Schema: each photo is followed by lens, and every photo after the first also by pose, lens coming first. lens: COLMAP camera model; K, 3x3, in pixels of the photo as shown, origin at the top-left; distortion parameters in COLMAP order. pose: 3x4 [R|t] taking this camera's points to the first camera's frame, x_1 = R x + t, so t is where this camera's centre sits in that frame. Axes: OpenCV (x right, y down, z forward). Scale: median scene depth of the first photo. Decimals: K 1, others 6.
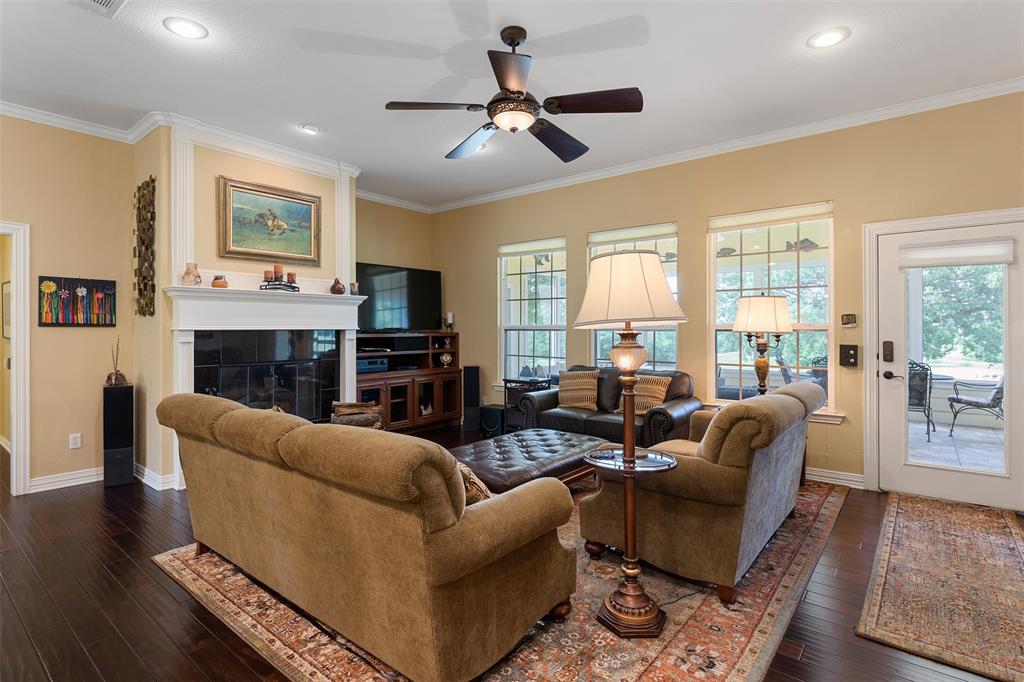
lens RADIAL K [[507.9, 0, 510.5], [0, 507.9, 335.6], [0, 0, 1]] dist [0.000656, 0.000301]
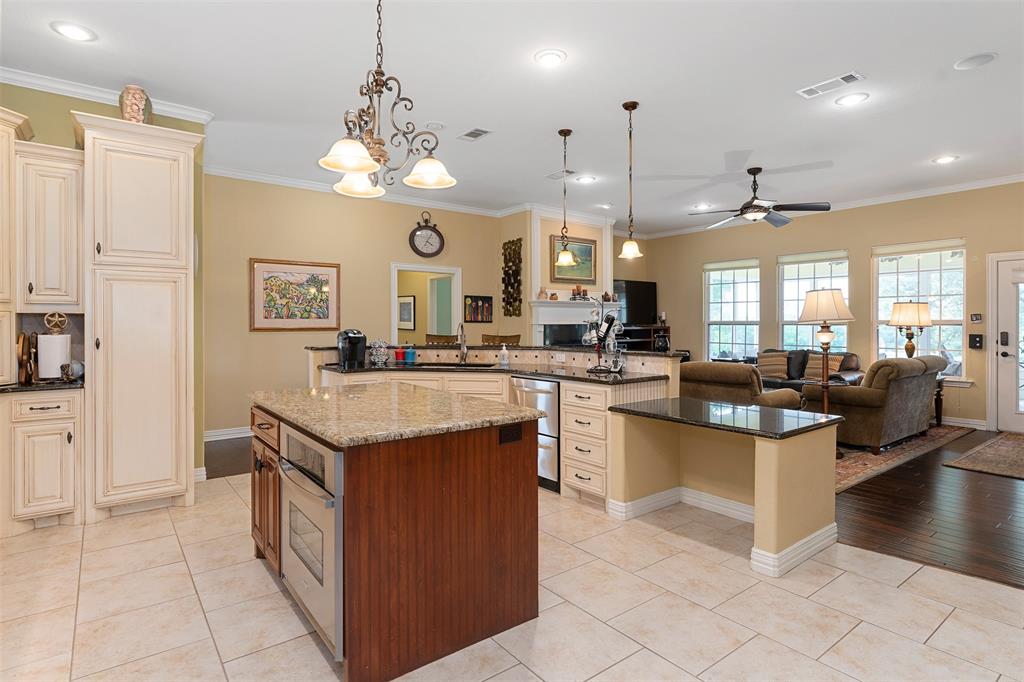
lens RADIAL K [[540.1, 0, 510.8], [0, 540.1, 333.0], [0, 0, 1]] dist [-0.000827, -0.001494]
pose [[0.972559, 0.003587, -0.232629, -0.287540], [-0.002473, 0.999984, 0.005082, 0.009570], [0.232644, -0.004367, 0.972552, -0.832967]]
